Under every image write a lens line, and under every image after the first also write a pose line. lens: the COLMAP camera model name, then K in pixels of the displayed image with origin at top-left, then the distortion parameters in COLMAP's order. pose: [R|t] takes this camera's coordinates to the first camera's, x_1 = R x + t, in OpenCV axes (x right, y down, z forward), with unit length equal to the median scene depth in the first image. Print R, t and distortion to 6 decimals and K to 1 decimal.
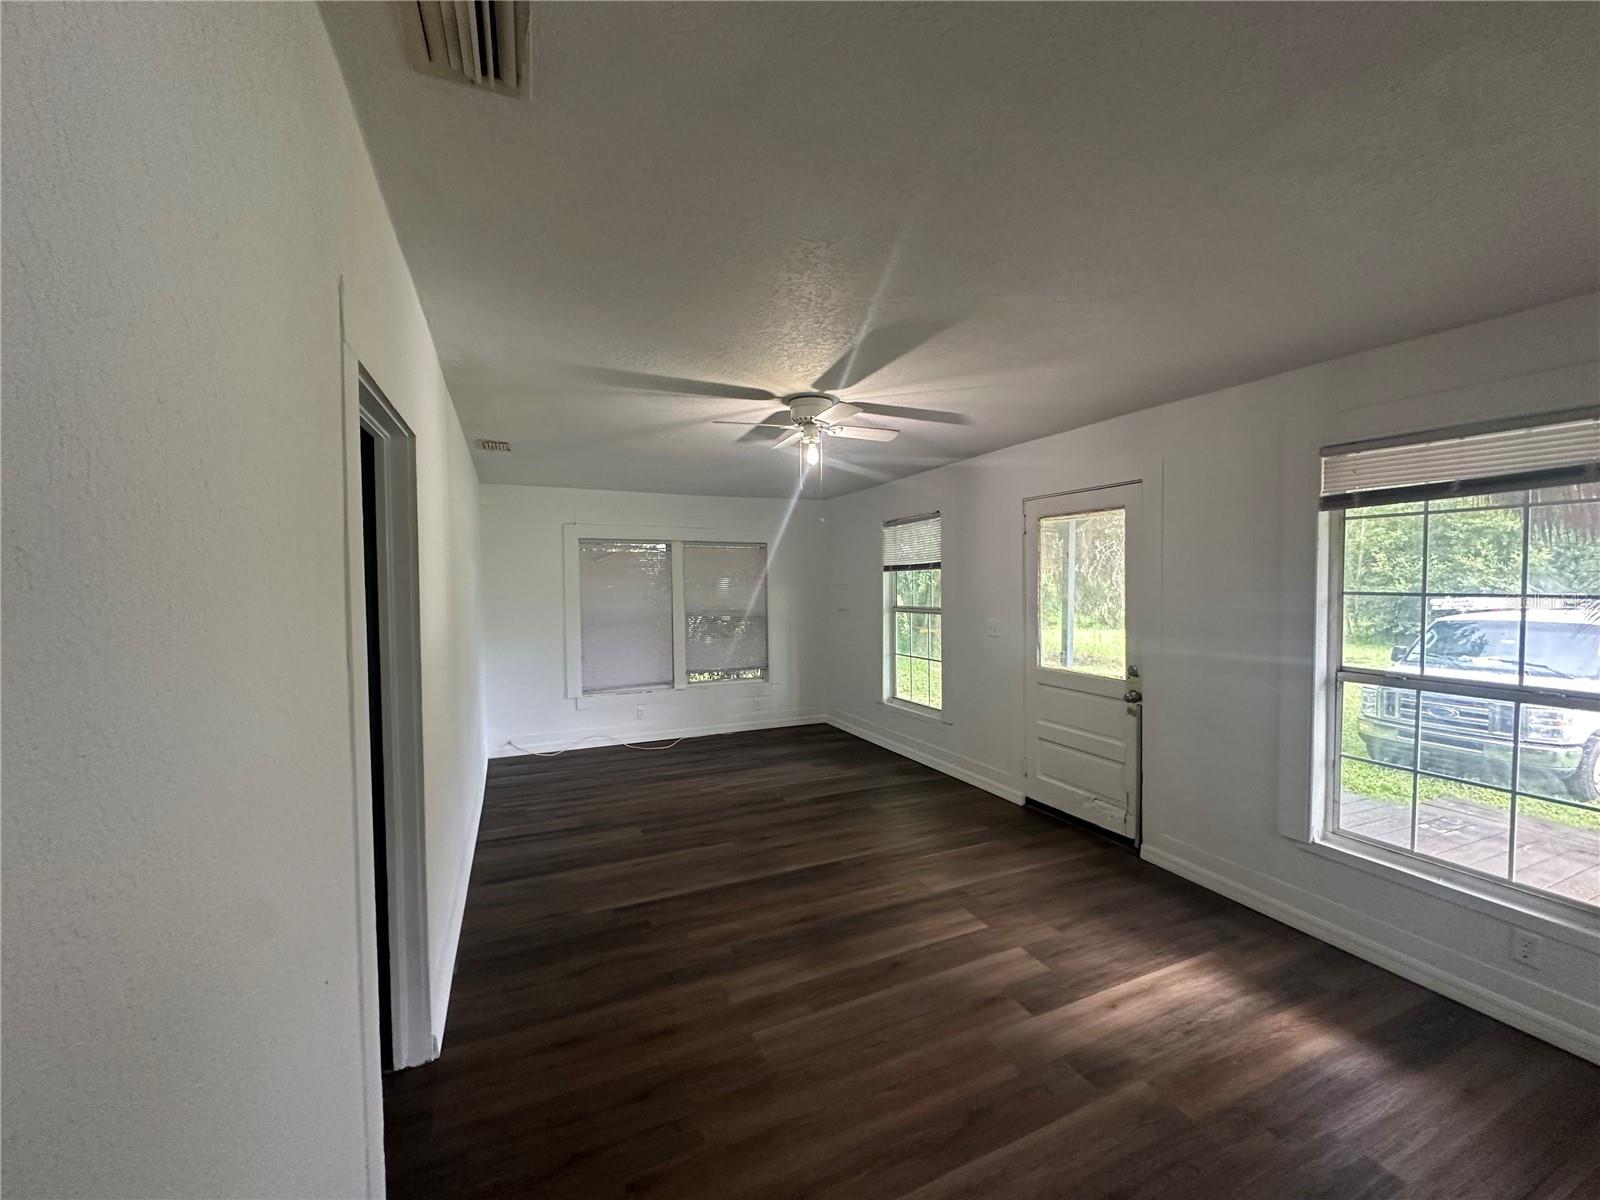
lens RADIAL K [[637.3, 0, 803.6], [0, 637.3, 599.8], [0, 0, 1]] dist [-0.006334, -0.000141]
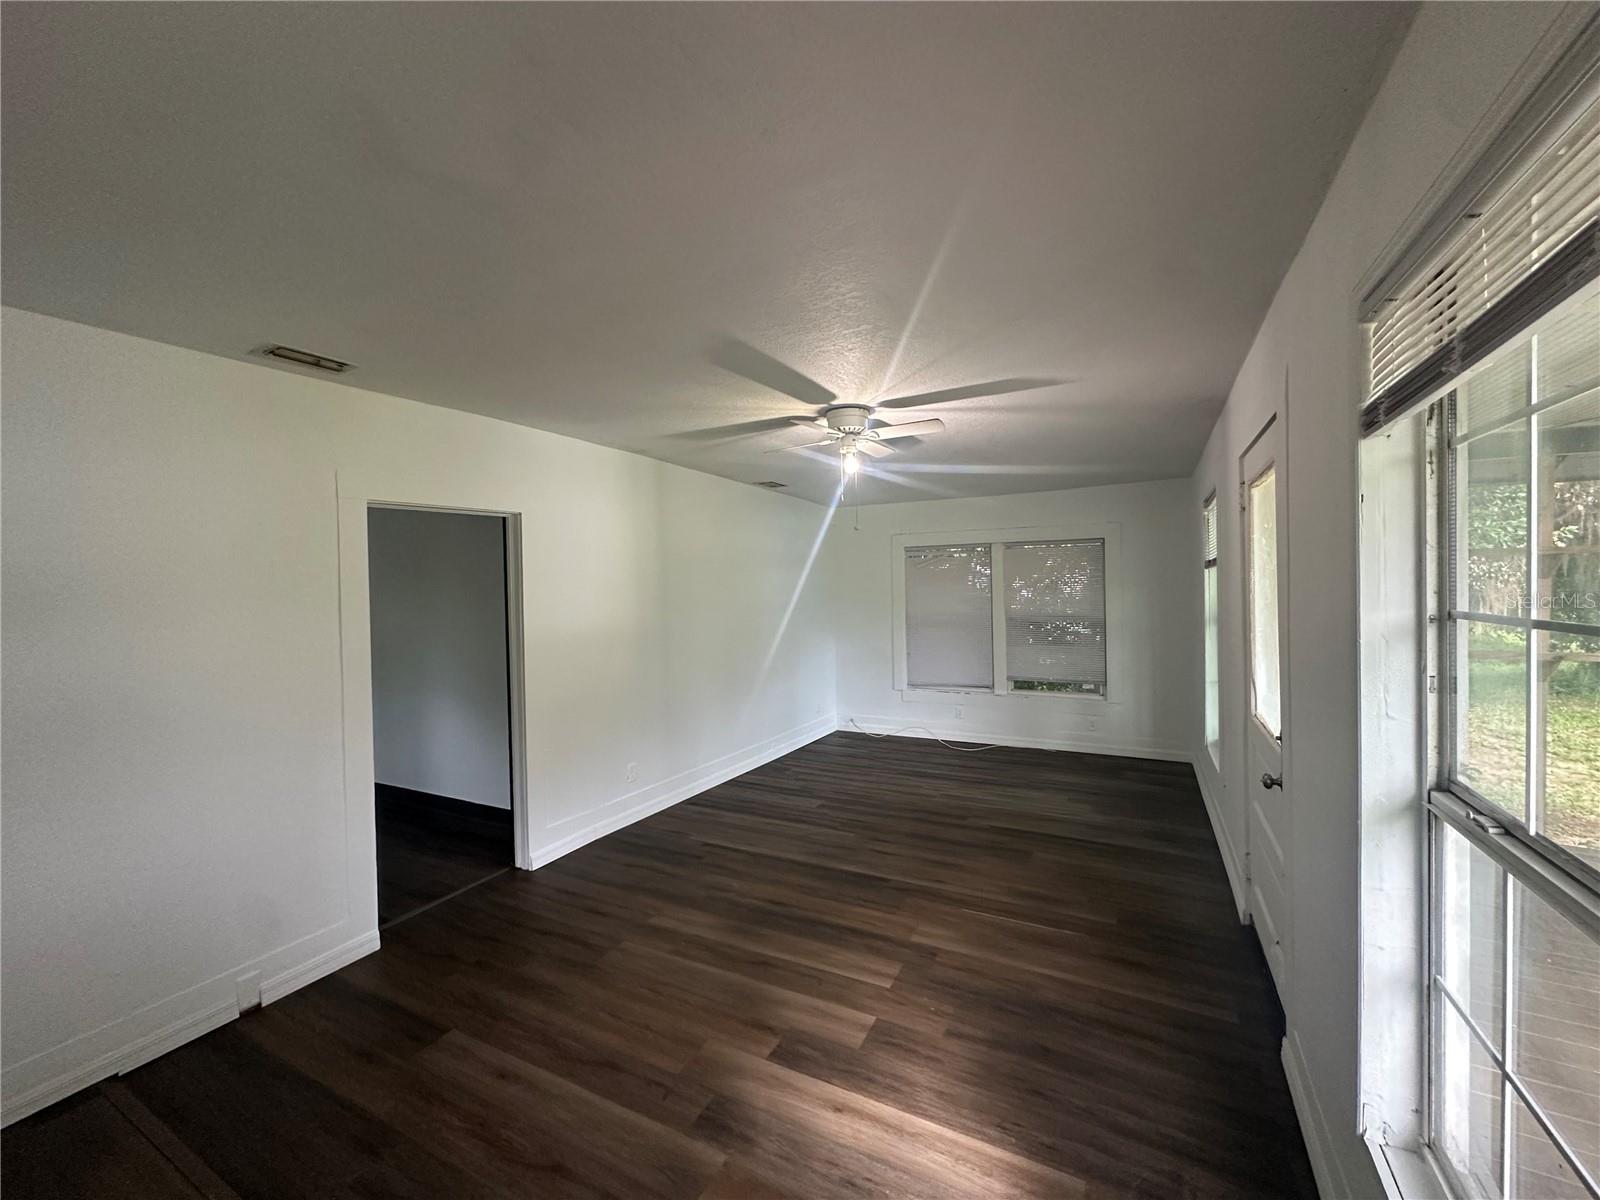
lens RADIAL K [[637.3, 0, 799.0], [0, 637.3, 601.5], [0, 0, 1]] dist [-0.006334, -0.000141]
pose [[0.614643, 0.009089, -0.788753, 0.742638], [-0.004602, 0.999958, 0.007936, -0.017073], [0.788792, -0.001248, 0.614659, 0.306421]]
